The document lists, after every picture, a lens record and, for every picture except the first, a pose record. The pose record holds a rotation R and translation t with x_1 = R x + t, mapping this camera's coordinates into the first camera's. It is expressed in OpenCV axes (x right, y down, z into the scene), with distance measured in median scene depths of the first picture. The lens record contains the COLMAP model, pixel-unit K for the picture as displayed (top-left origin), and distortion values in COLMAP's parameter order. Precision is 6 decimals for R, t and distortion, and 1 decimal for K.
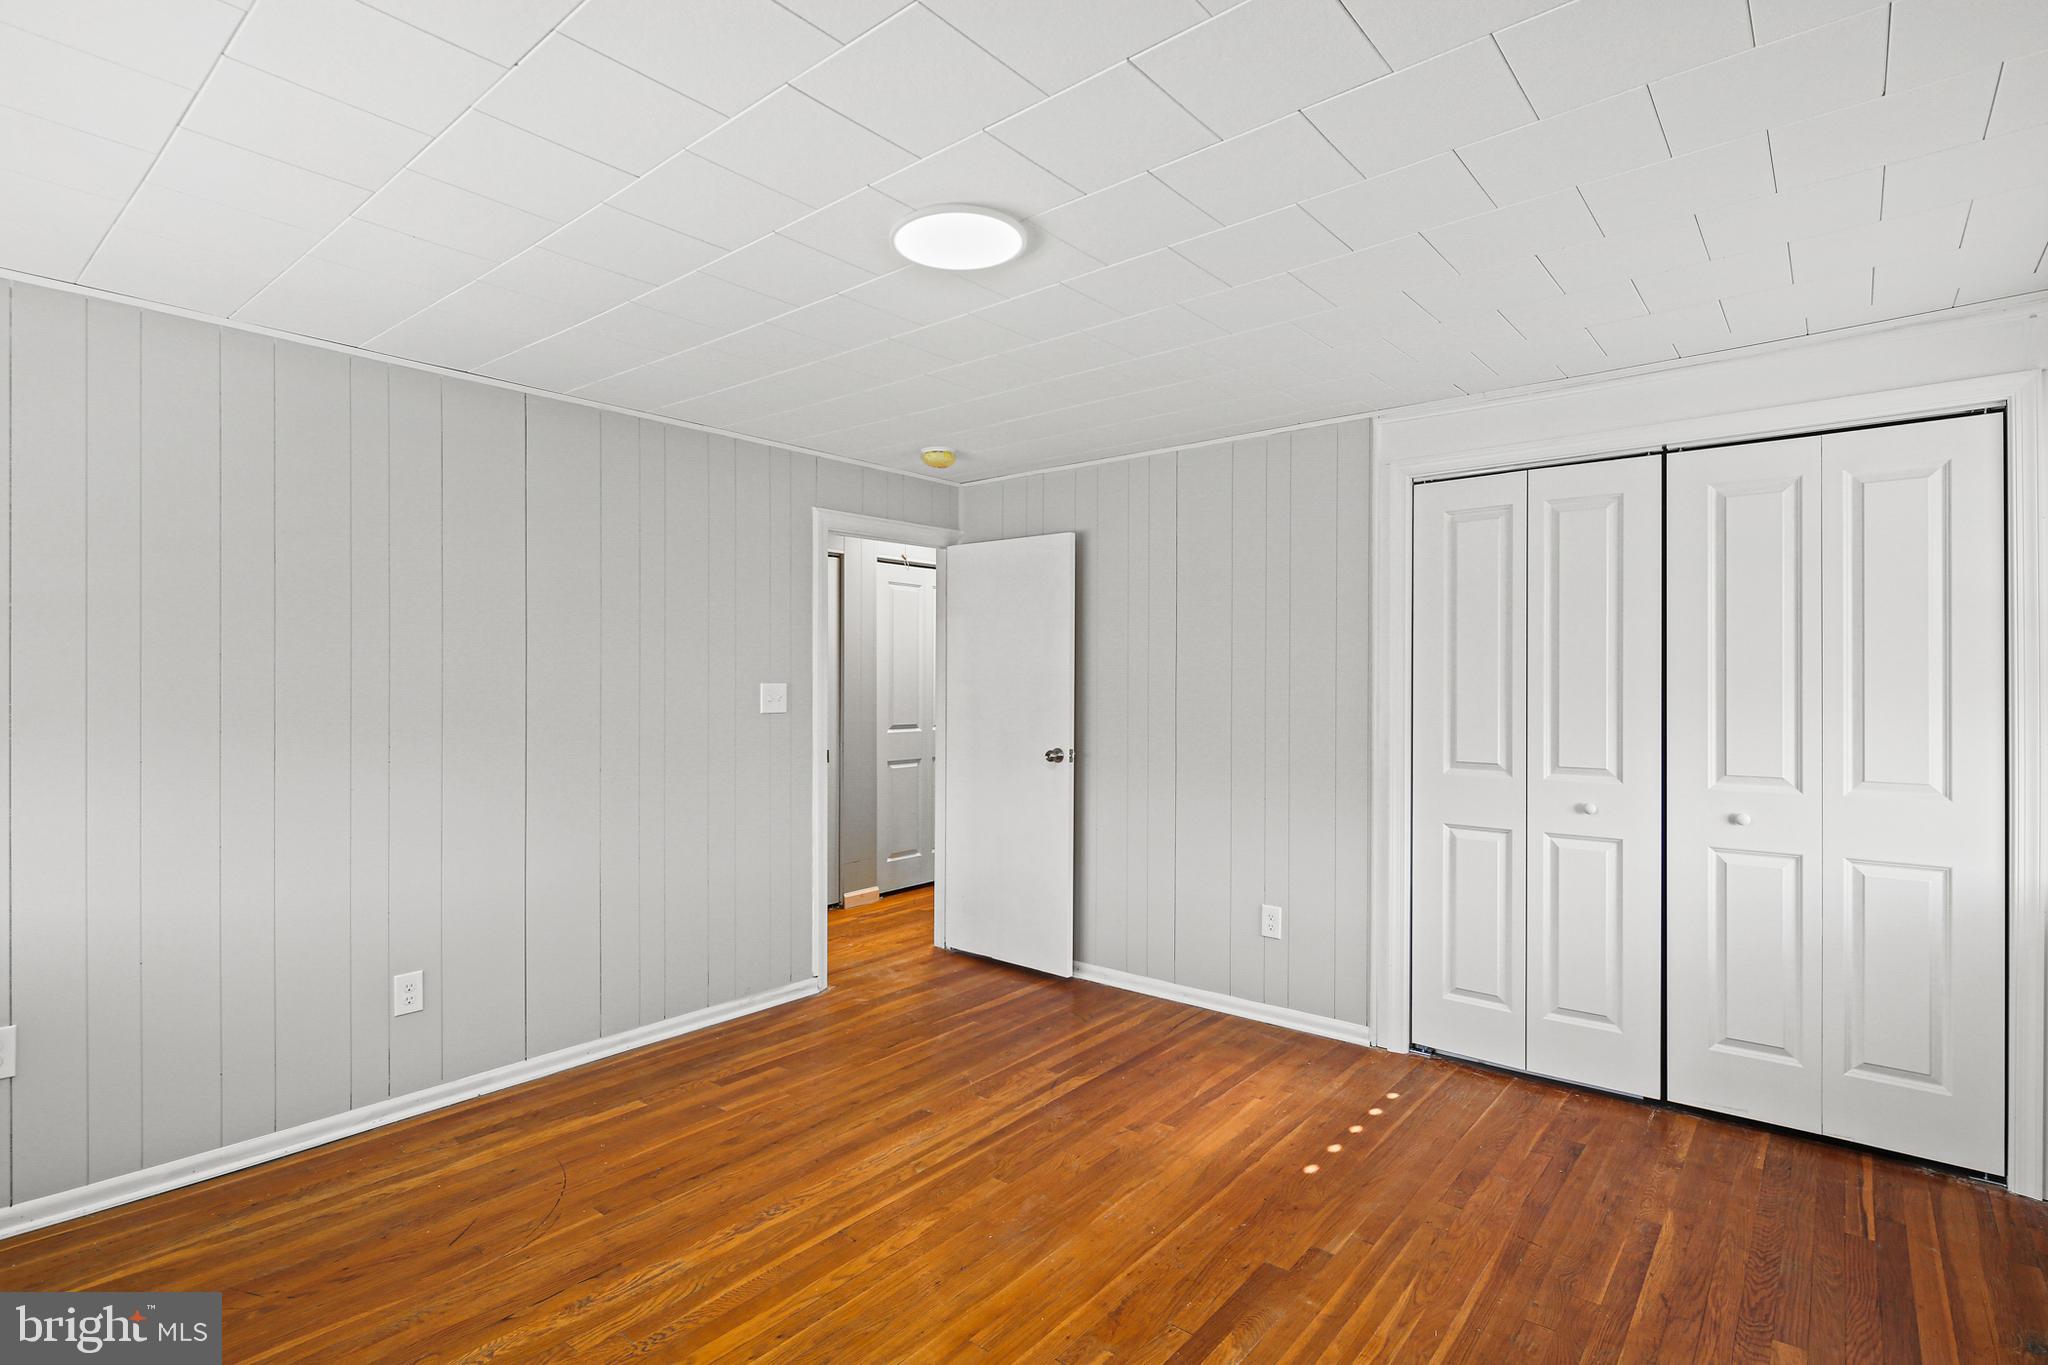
lens RADIAL K [[995.0, 0, 1024.0], [0, 995.0, 683.7], [0, 0, 1]] dist [0.004700, -0.004888]
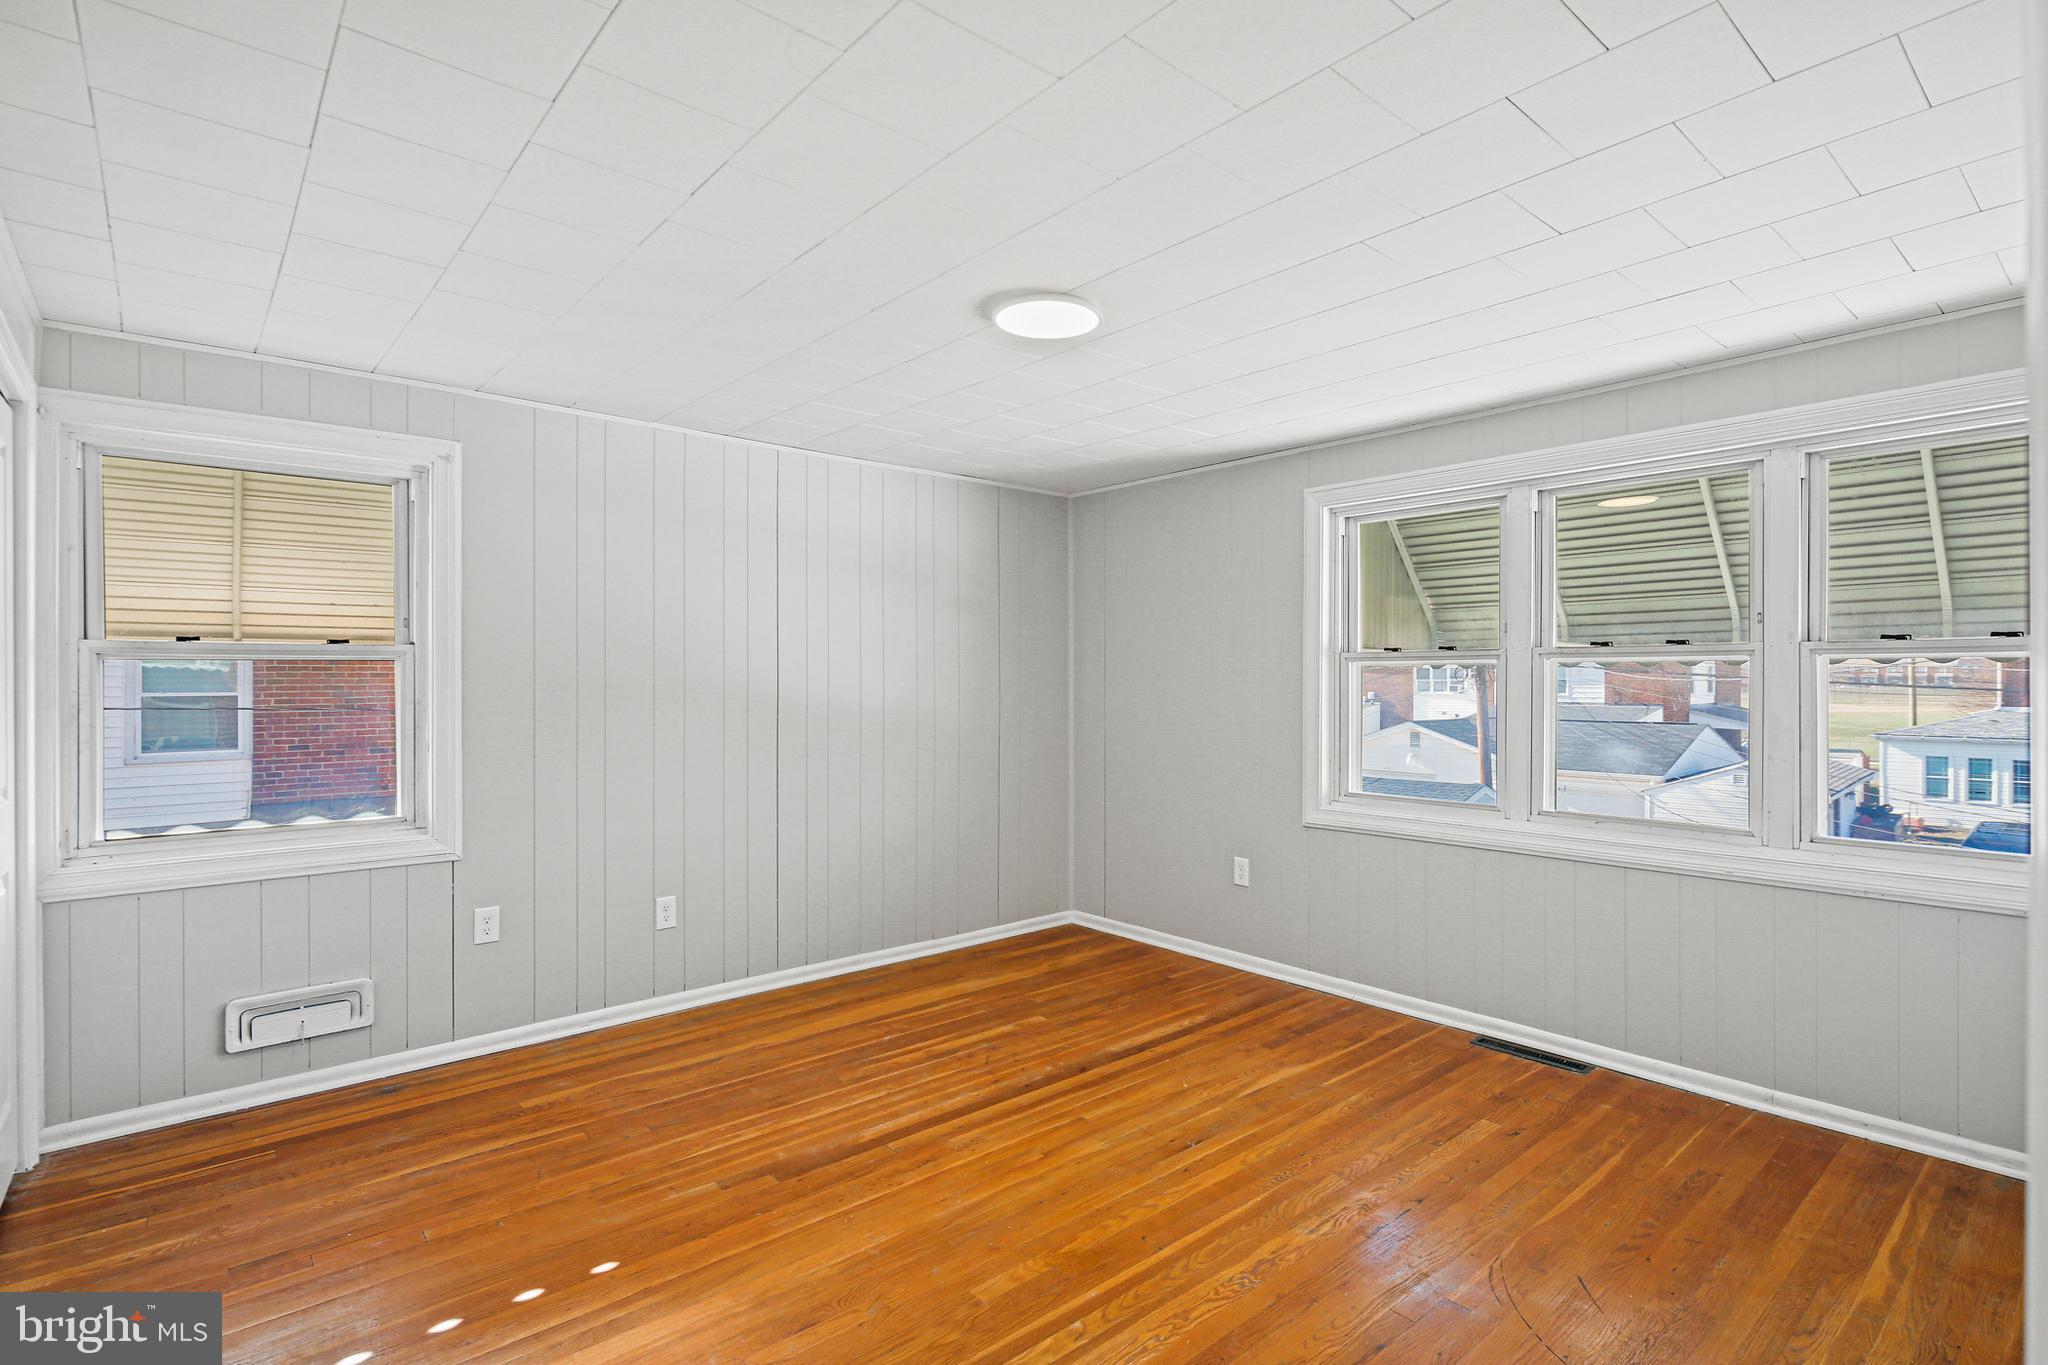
lens RADIAL K [[995.0, 0, 1022.8], [0, 995.0, 683.7], [0, 0, 1]] dist [0.004700, -0.004888]
pose [[-0.984968, 0.000754, 0.172734, -0.220540], [0.001088, 0.999998, 0.001840, 0.004713], [-0.172732, 0.002000, -0.984967, 1.972991]]
